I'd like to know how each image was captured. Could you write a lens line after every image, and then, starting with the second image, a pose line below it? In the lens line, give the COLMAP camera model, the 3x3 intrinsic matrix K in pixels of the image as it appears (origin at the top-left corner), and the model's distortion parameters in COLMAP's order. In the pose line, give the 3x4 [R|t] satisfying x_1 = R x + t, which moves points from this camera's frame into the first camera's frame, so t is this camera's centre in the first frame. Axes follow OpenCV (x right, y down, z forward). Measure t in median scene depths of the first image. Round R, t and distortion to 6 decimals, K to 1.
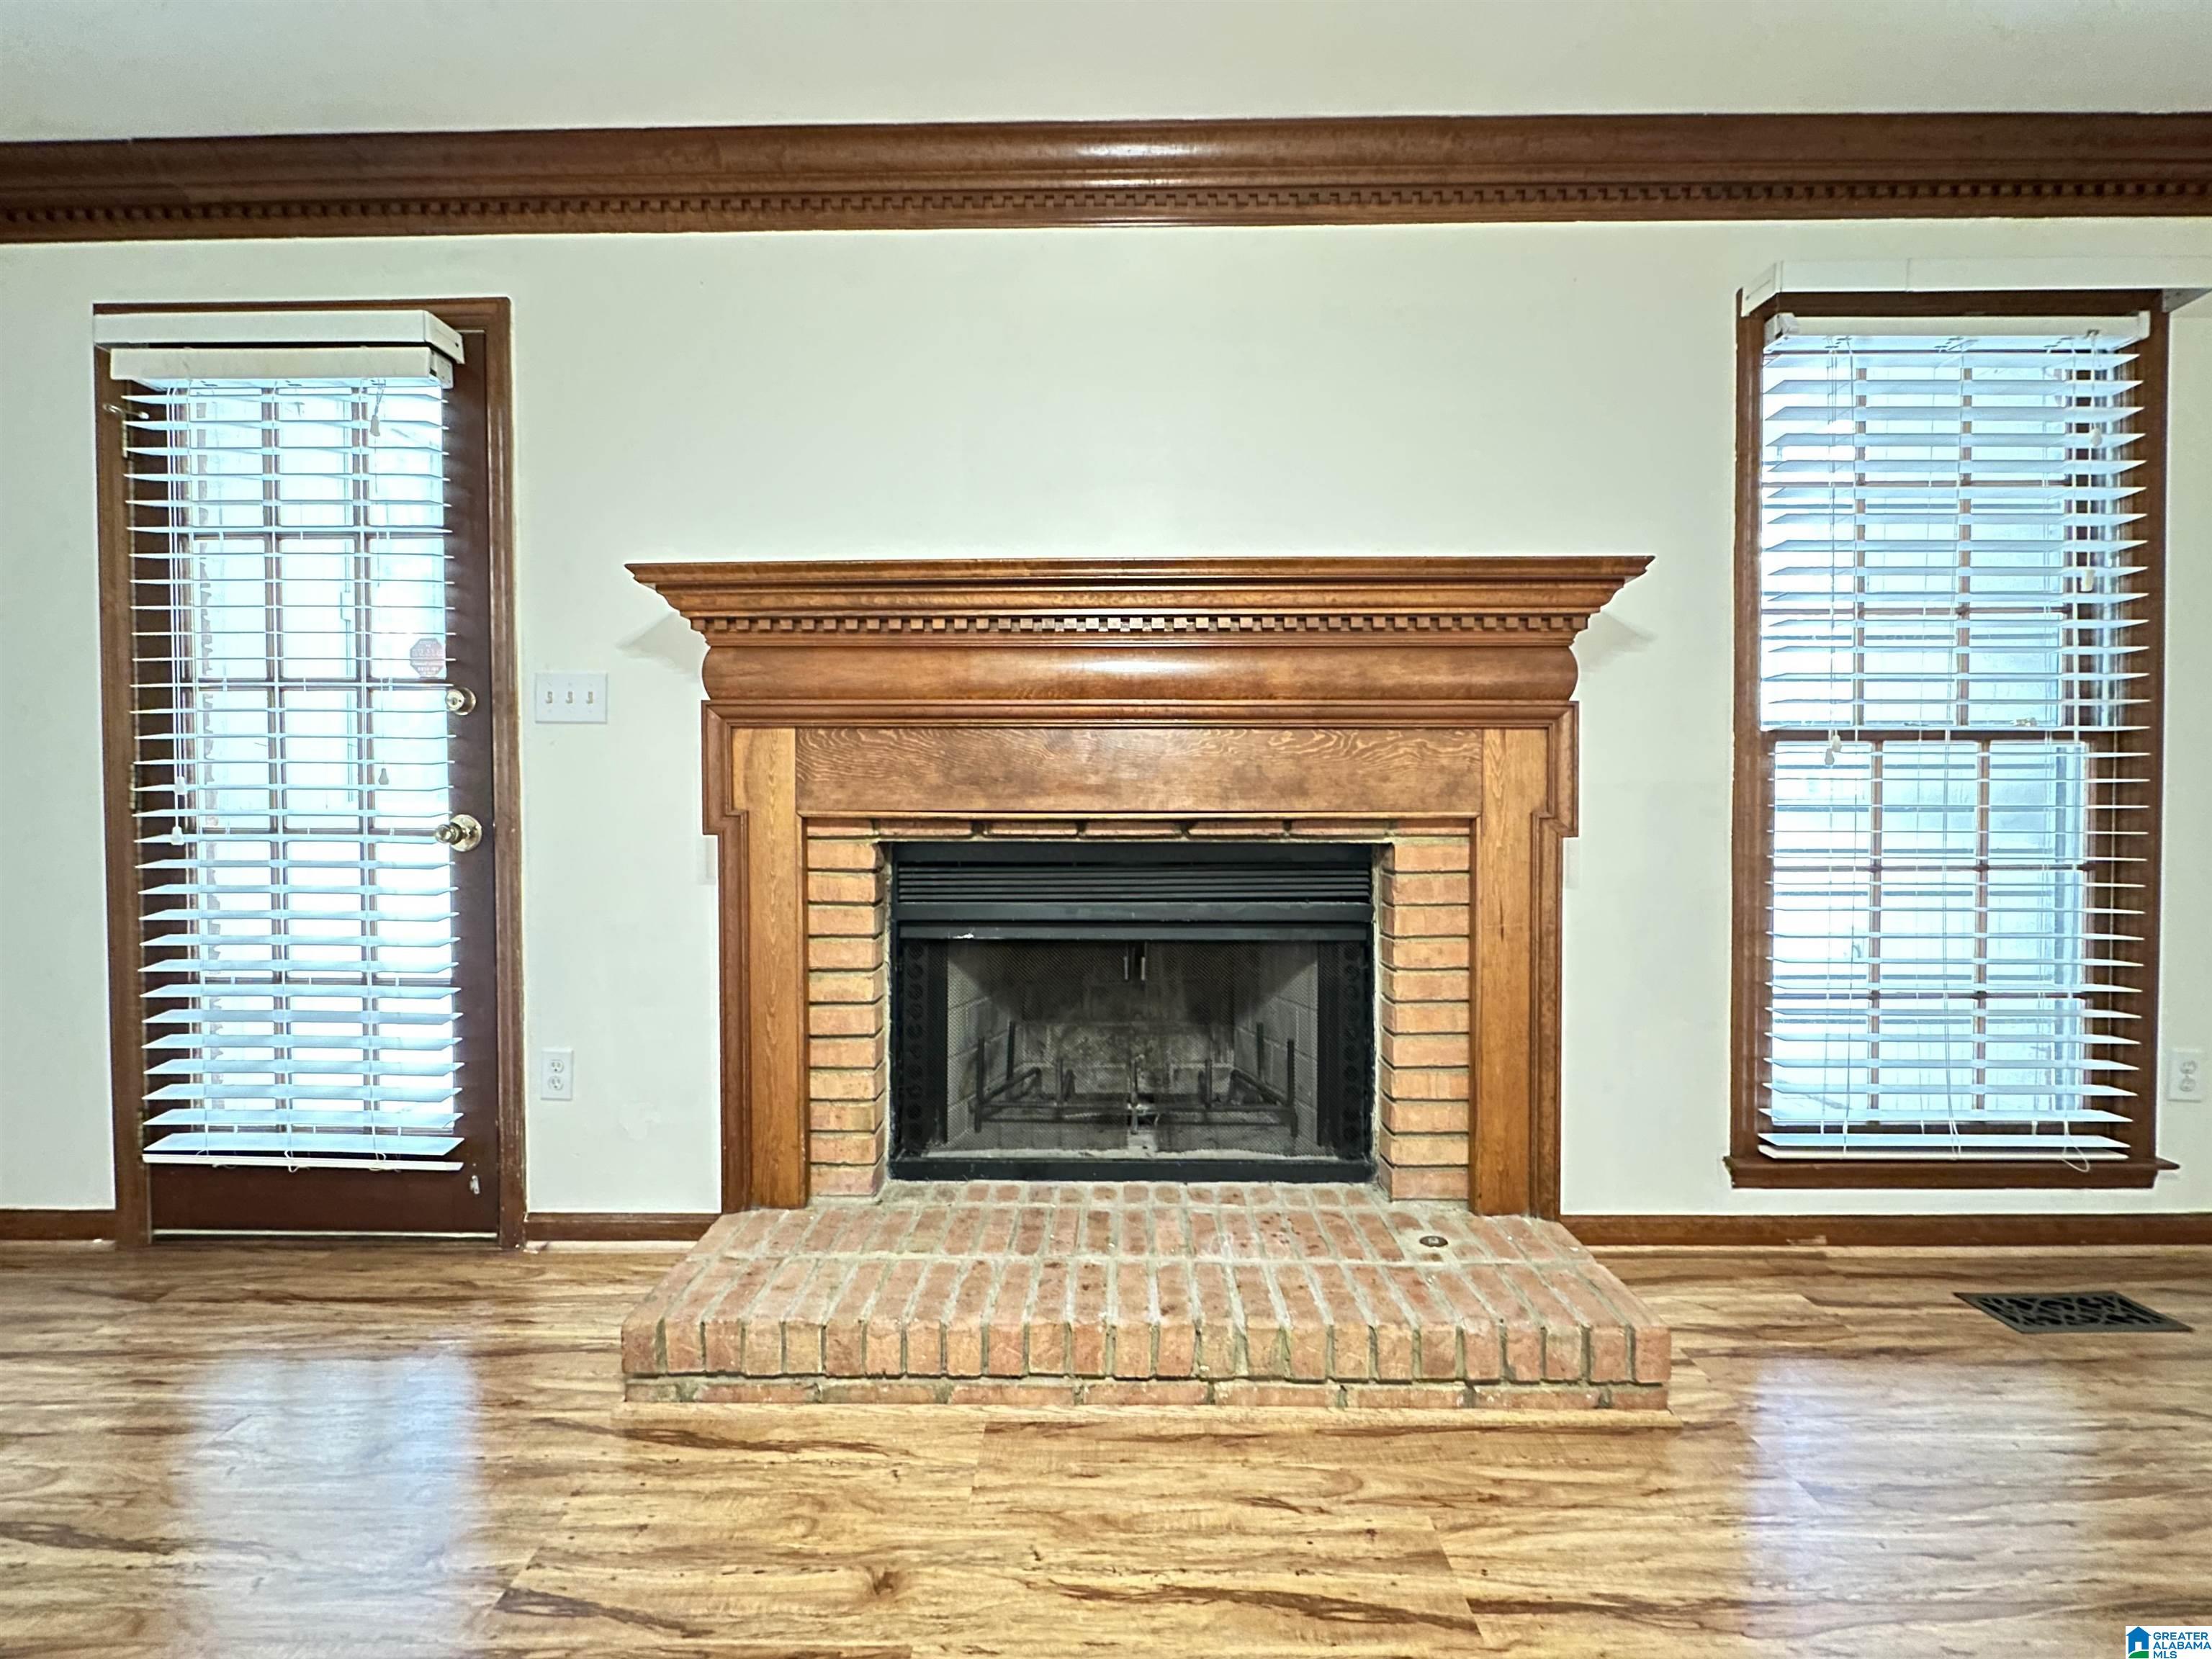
lens RADIAL K [[881.6, 0, 1108.2], [0, 881.6, 827.7], [0, 0, 1]] dist [-0.001217, 0.000071]
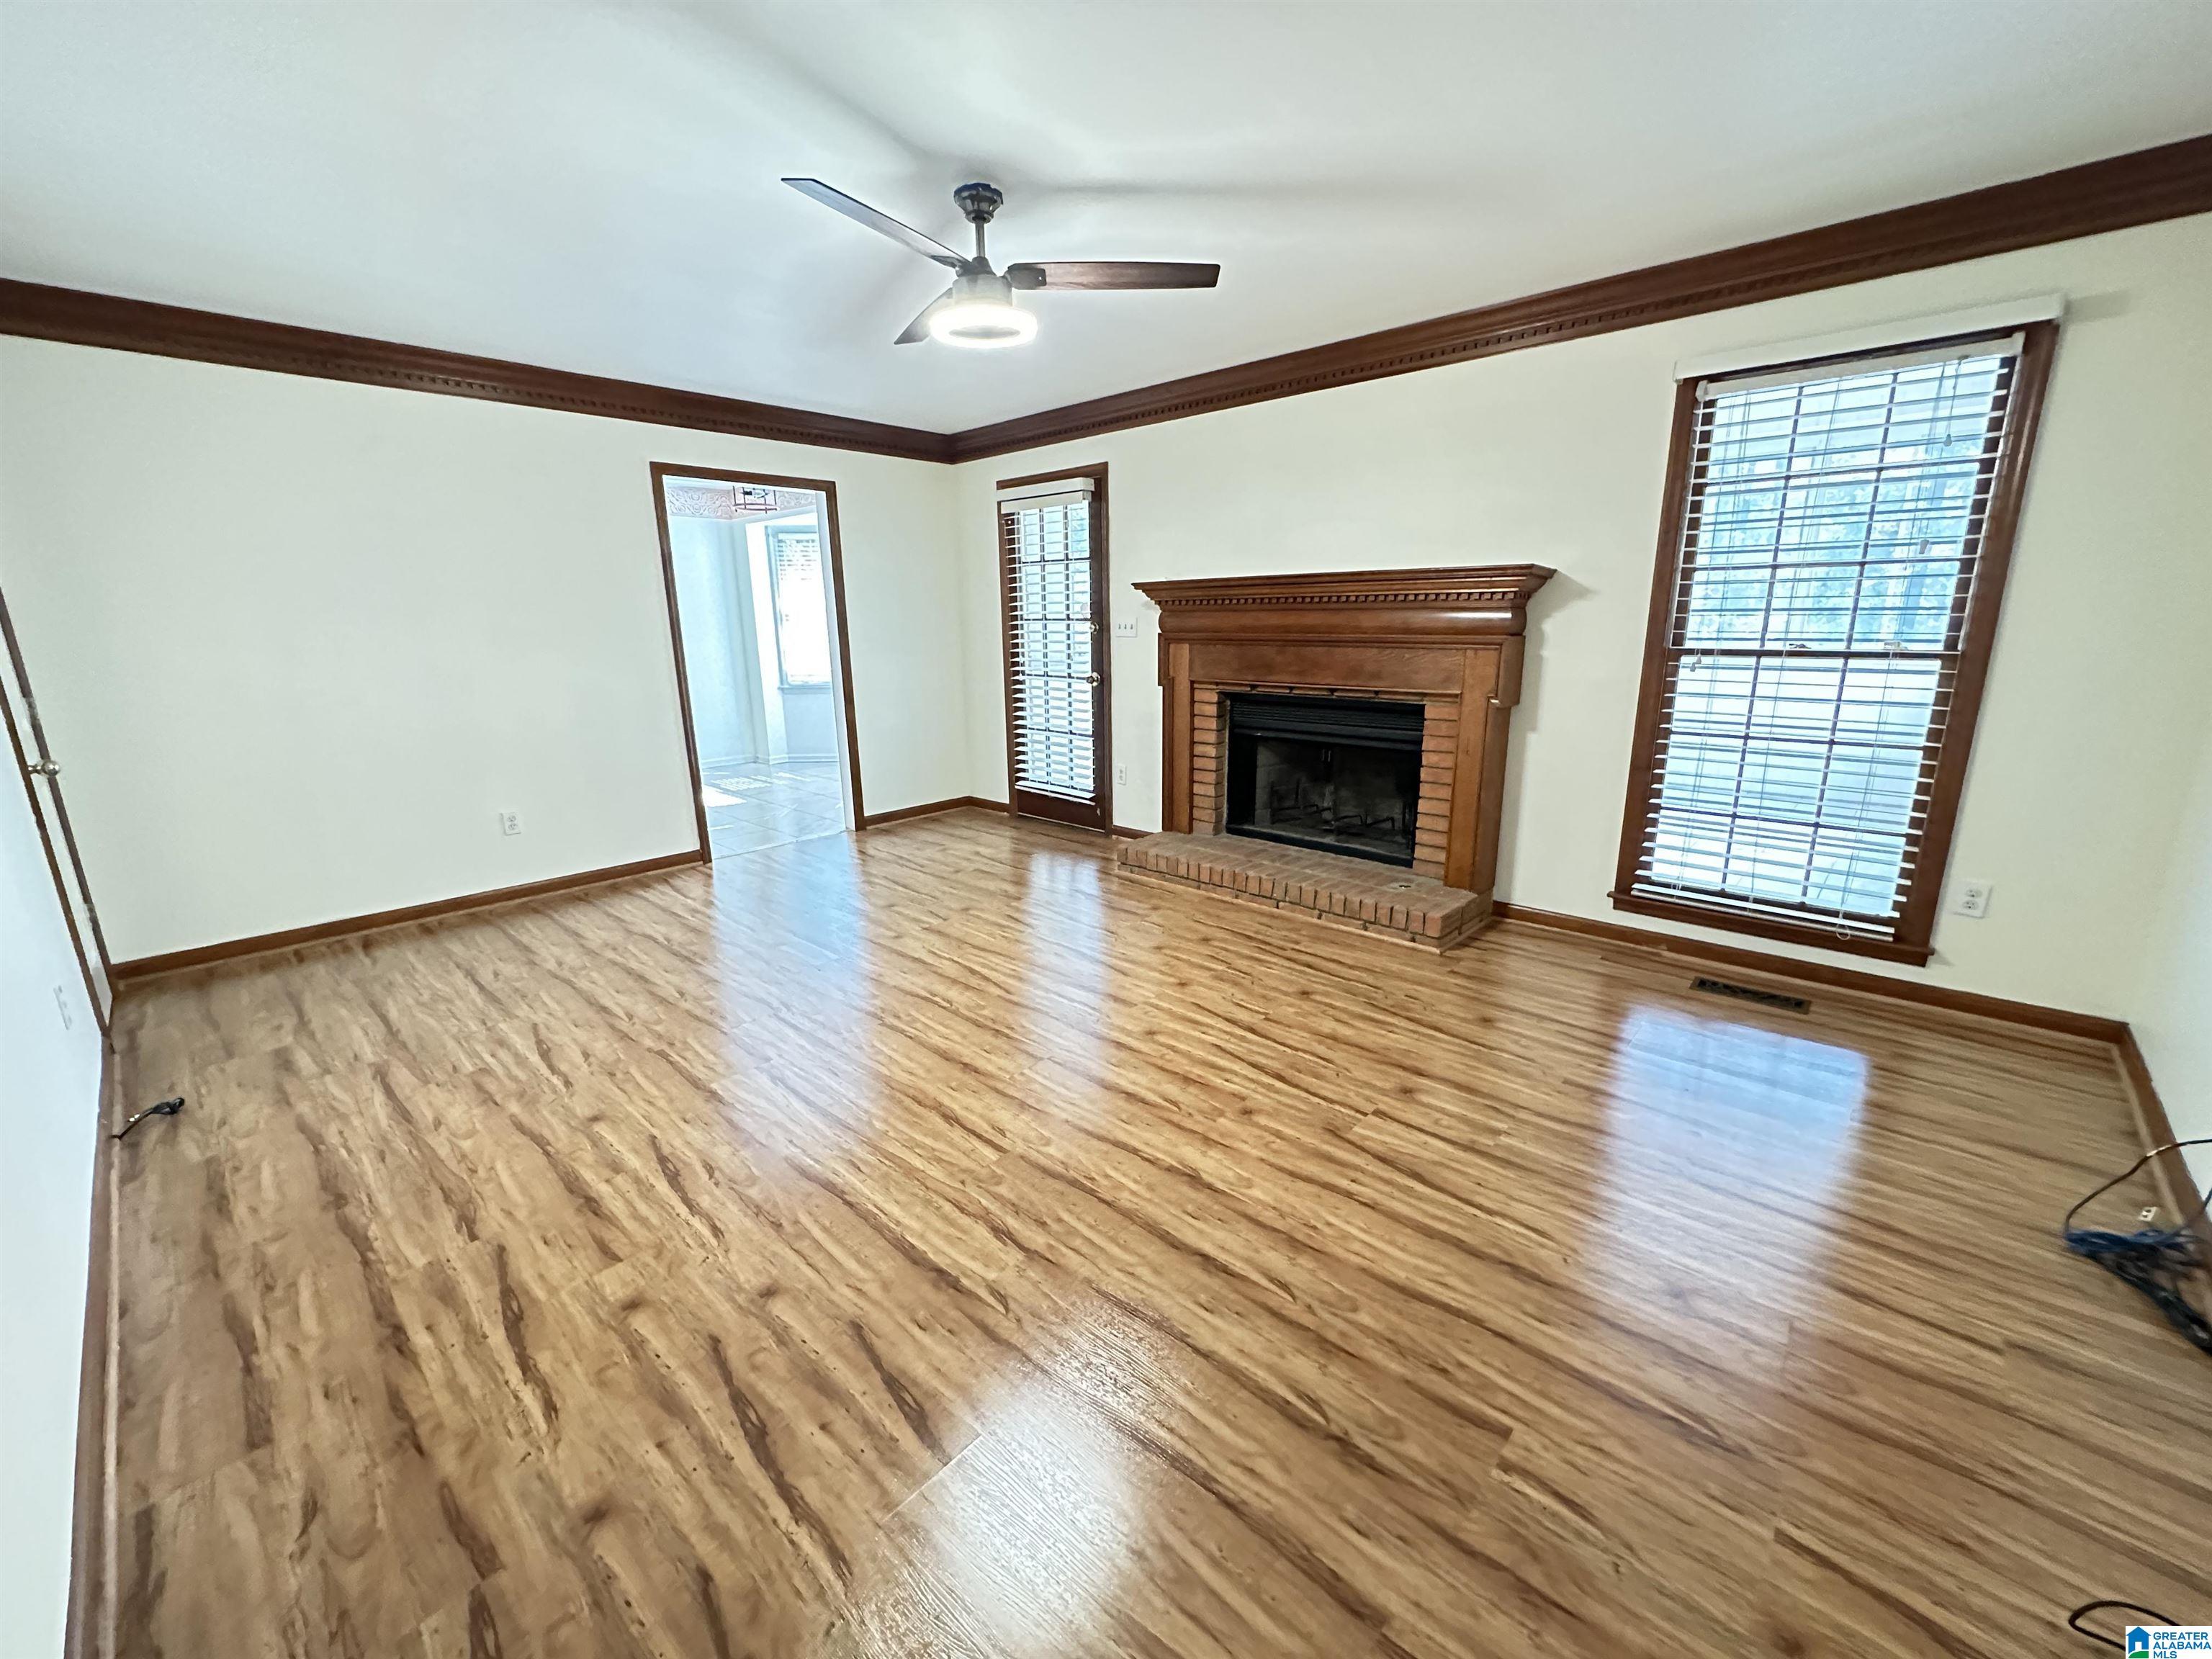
lens RADIAL K [[881.6, 0, 1103.9], [0, 881.6, 830.1], [0, 0, 1]] dist [-0.001217, 0.000071]
pose [[0.738962, 0.151350, -0.656527, 1.104473], [0.000490, 0.974321, 0.225163, -0.152073], [0.673747, -0.166709, 0.719912, -0.969512]]
